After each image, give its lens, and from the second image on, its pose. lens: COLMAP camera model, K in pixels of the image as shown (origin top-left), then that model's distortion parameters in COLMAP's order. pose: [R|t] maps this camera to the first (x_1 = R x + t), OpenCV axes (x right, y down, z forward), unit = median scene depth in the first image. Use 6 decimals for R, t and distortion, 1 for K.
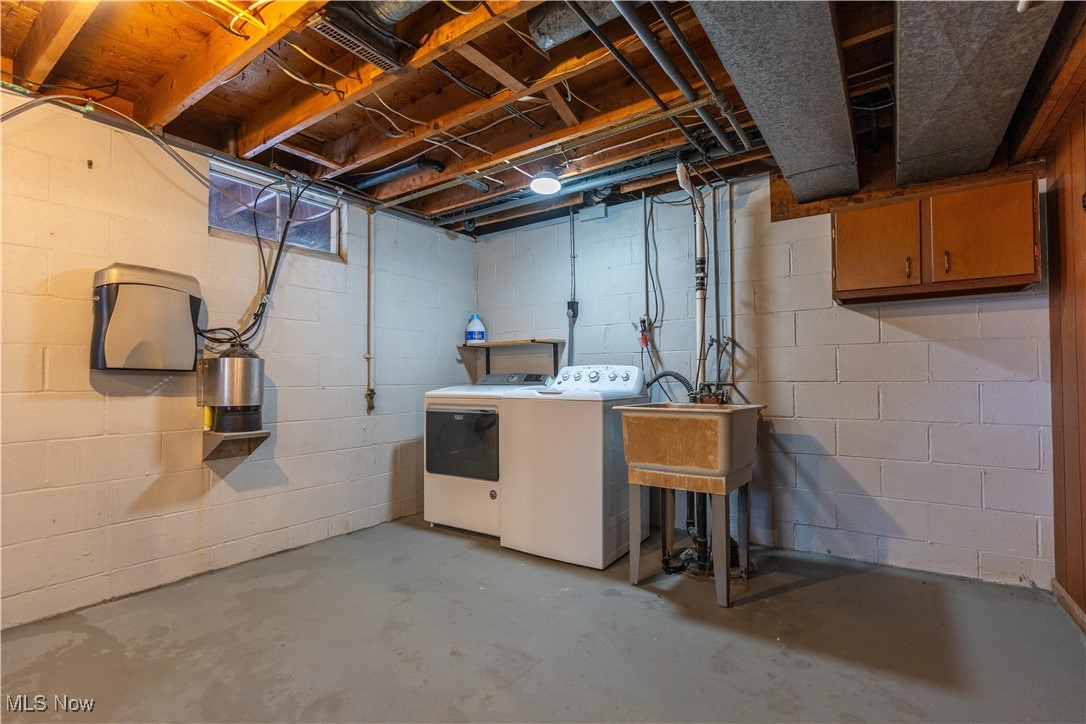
lens RADIAL K [[507.8, 0, 541.3], [0, 507.8, 362.8], [0, 0, 1]] dist [0.004171, -0.000100]
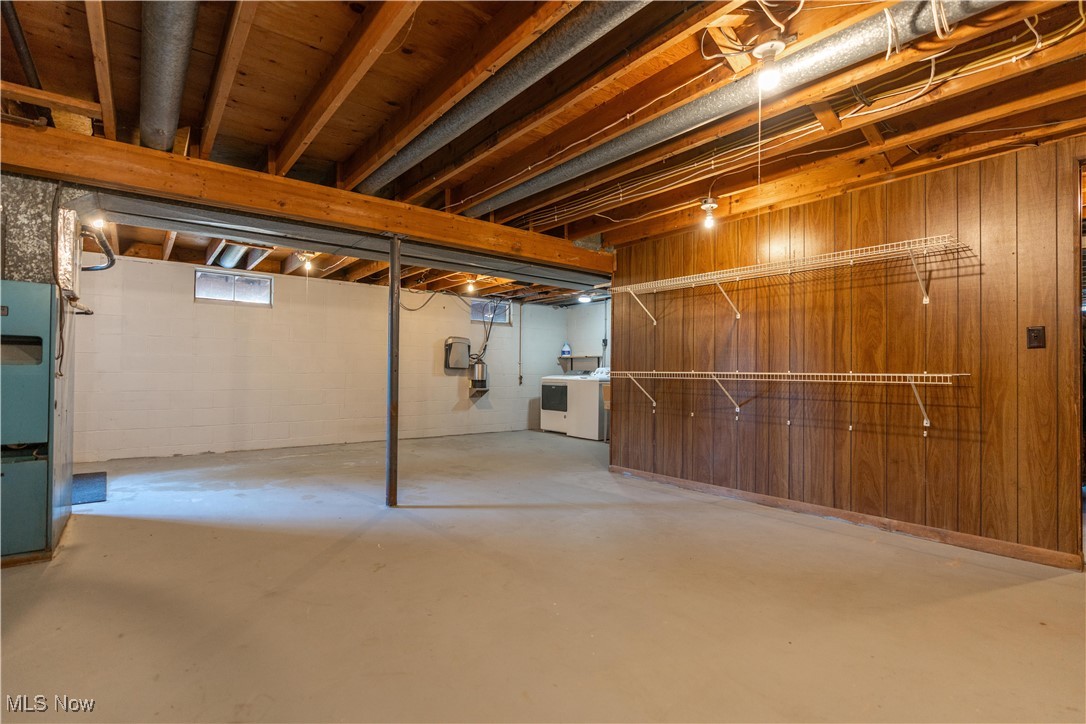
lens RADIAL K [[507.8, 0, 541.6], [0, 507.8, 364.0], [0, 0, 1]] dist [0.004171, -0.000100]
pose [[0.960936, 0.012694, -0.276481, 0.481846], [-0.008083, 0.999809, 0.017811, -0.054834], [0.276654, -0.014880, 0.960854, -1.460340]]
